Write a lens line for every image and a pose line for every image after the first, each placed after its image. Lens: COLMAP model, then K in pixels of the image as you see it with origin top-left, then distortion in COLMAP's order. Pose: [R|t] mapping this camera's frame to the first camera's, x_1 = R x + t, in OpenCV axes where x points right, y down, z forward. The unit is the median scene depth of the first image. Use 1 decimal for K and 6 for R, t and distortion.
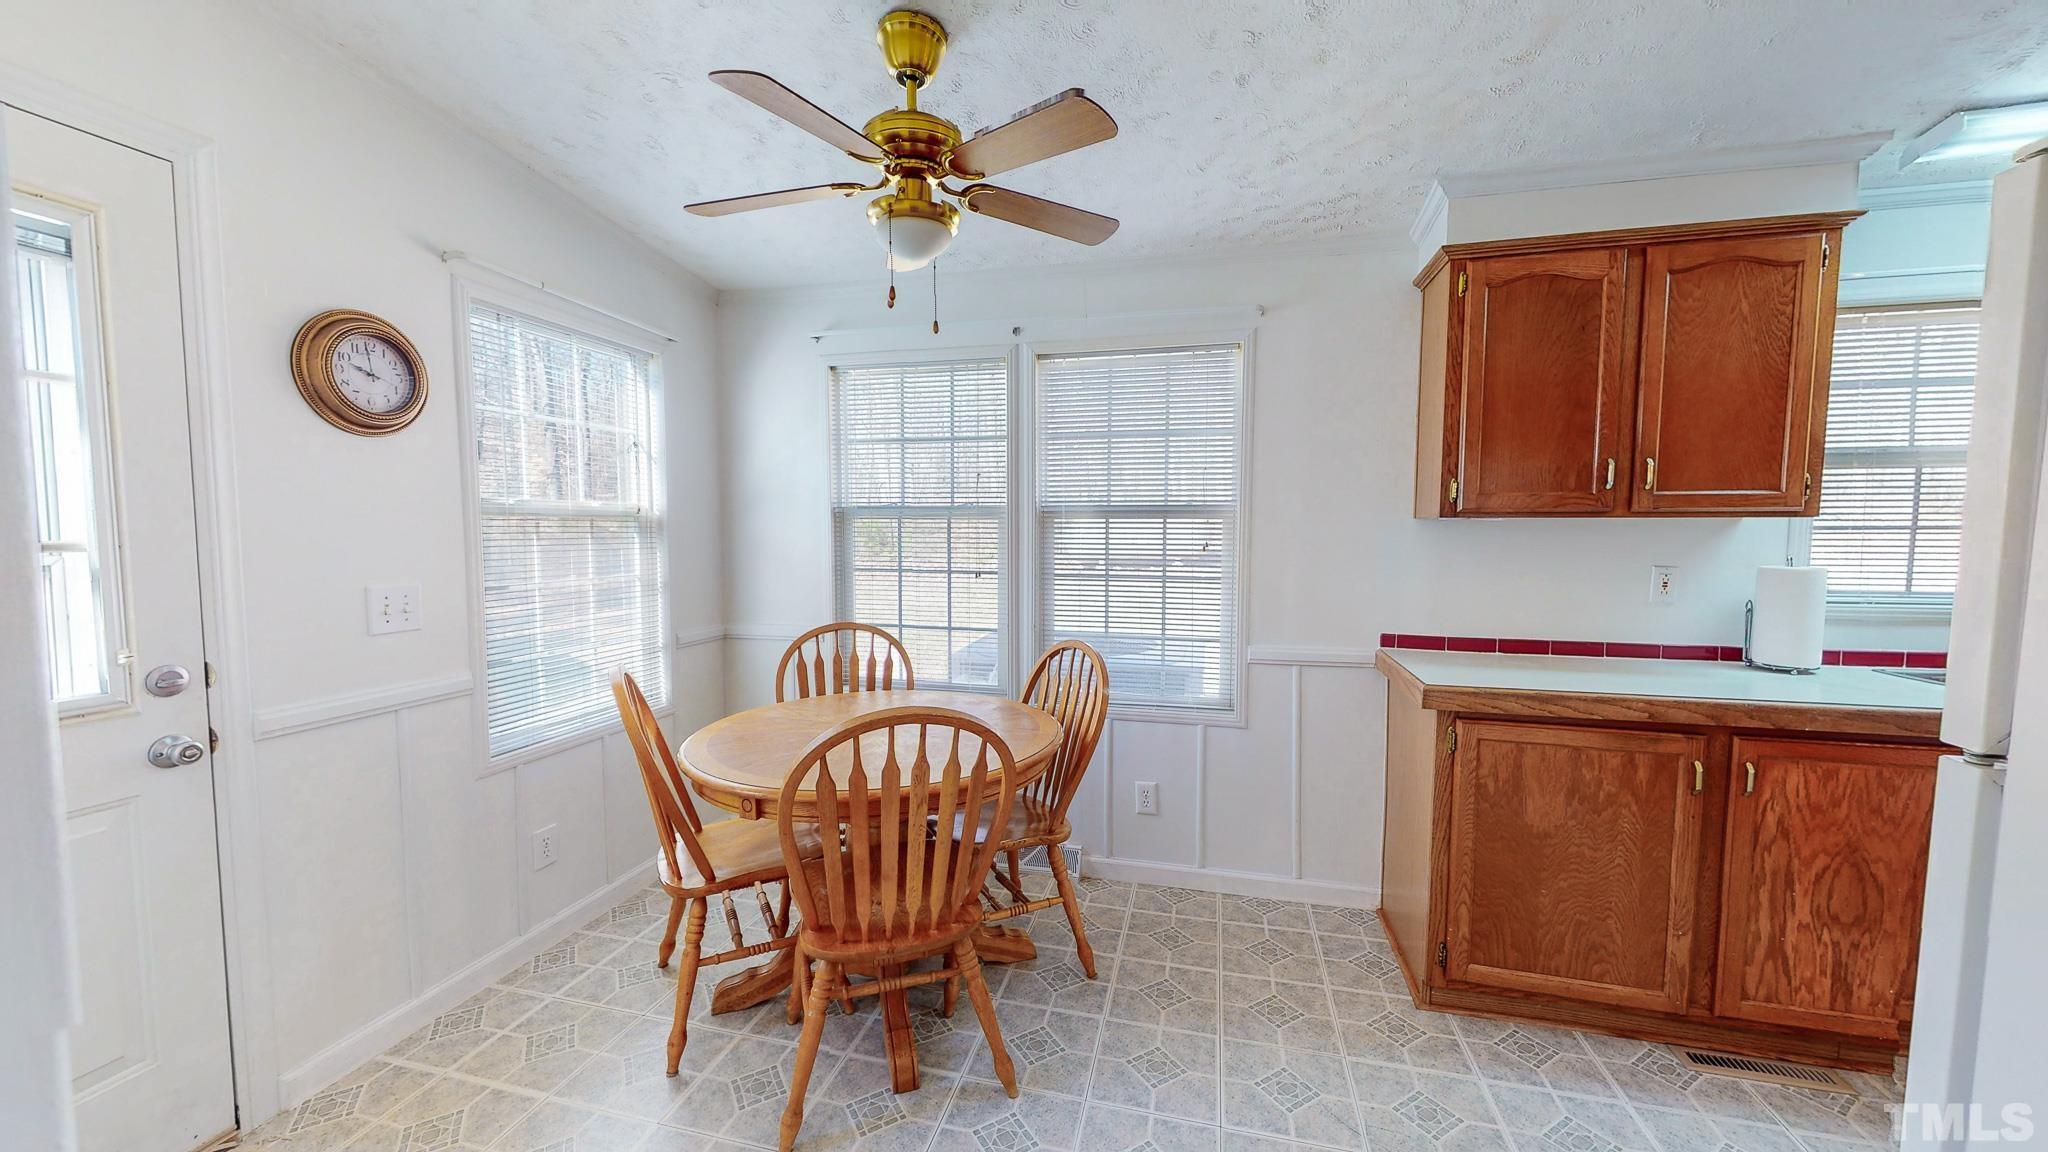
lens RADIAL K [[750.2, 0, 1024.1], [0, 750.2, 578.7], [0, 0, 1]] dist [-0.000603, 0.000122]
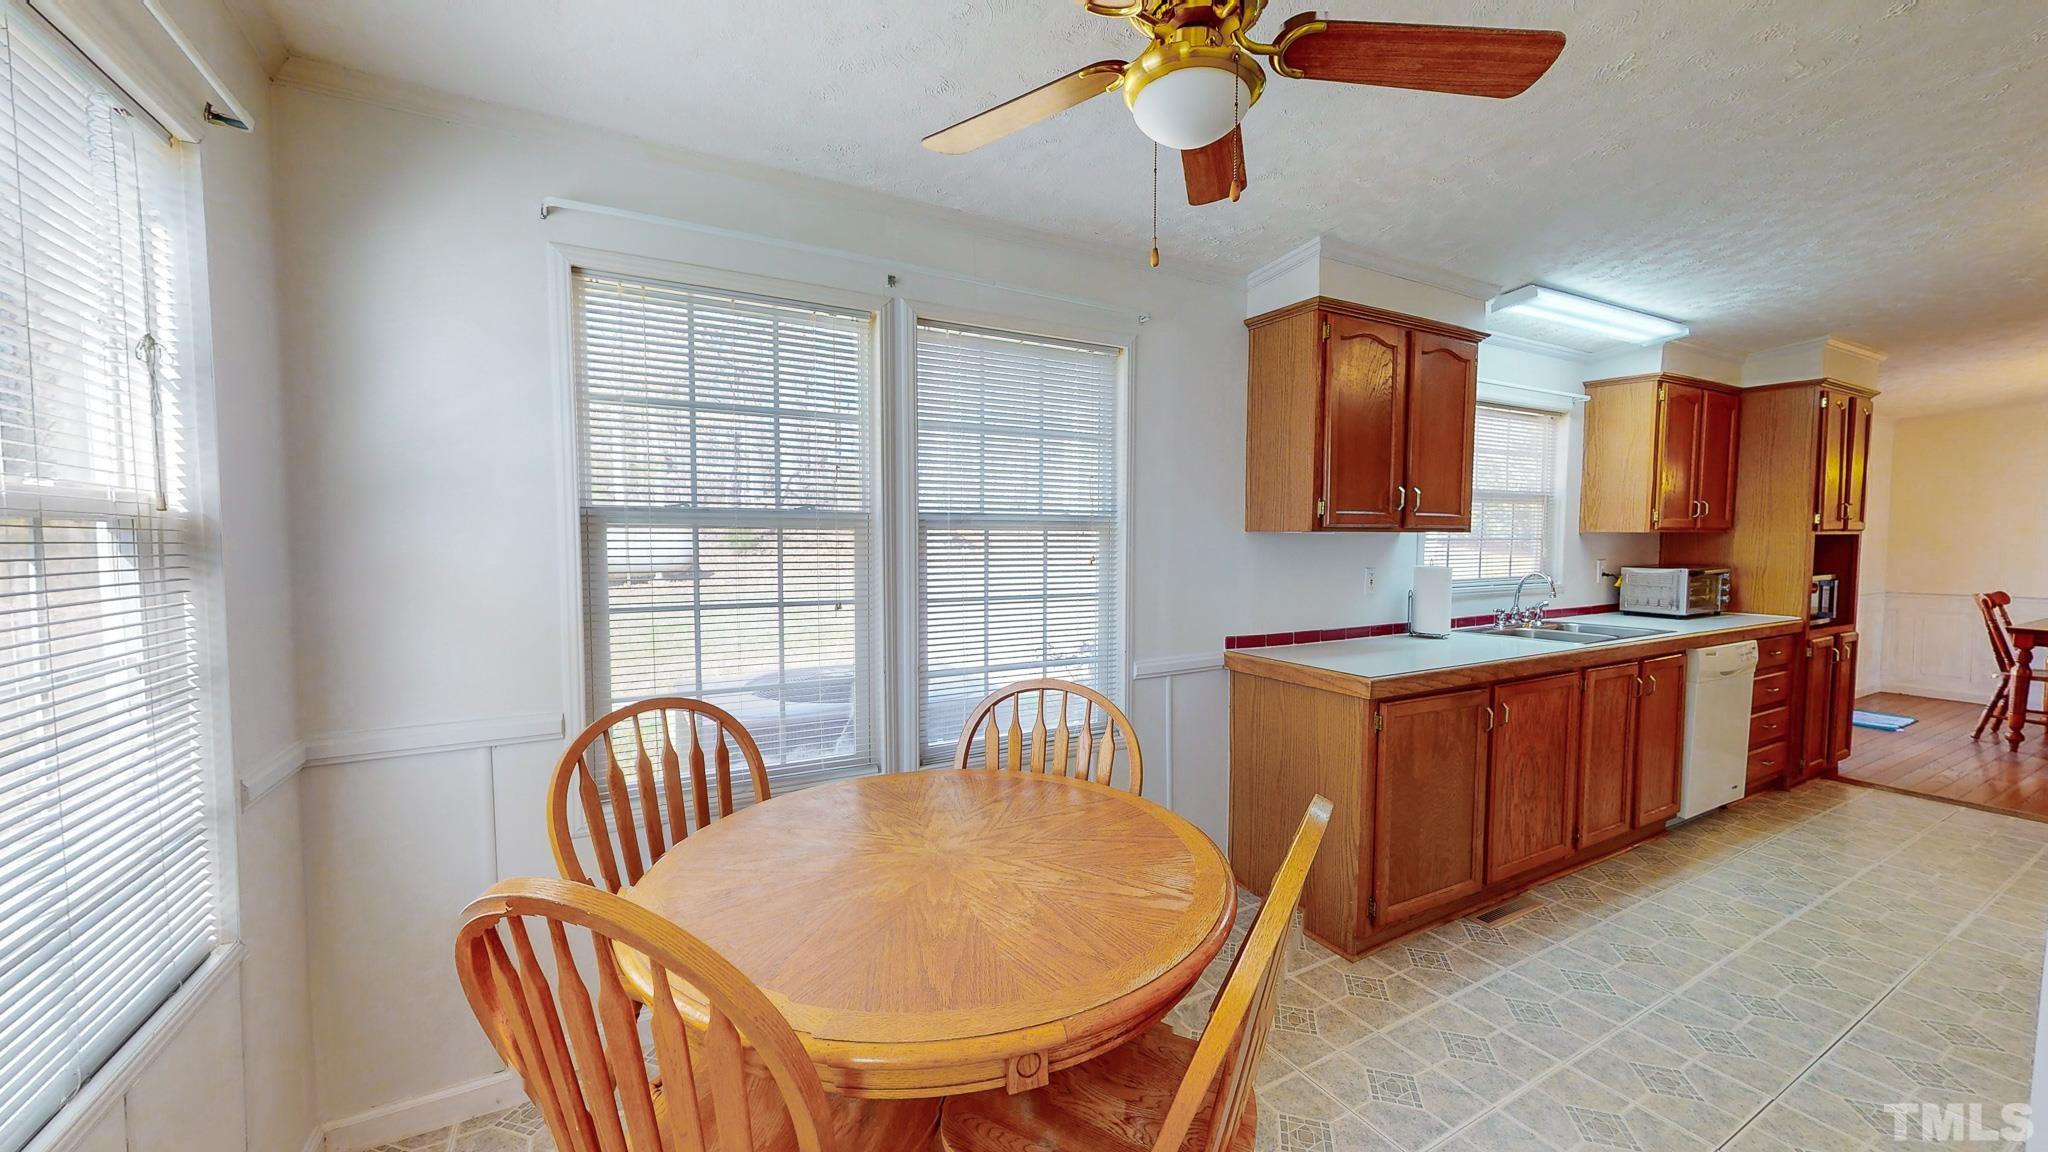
lens RADIAL K [[750.2, 0, 1024.1], [0, 750.2, 578.7], [0, 0, 1]] dist [-0.000603, 0.000122]
pose [[0.728290, -0.040022, 0.684099, -0.551121], [0.046375, 0.998883, 0.009066, -0.039393], [-0.683698, 0.025122, 0.729333, 0.458836]]
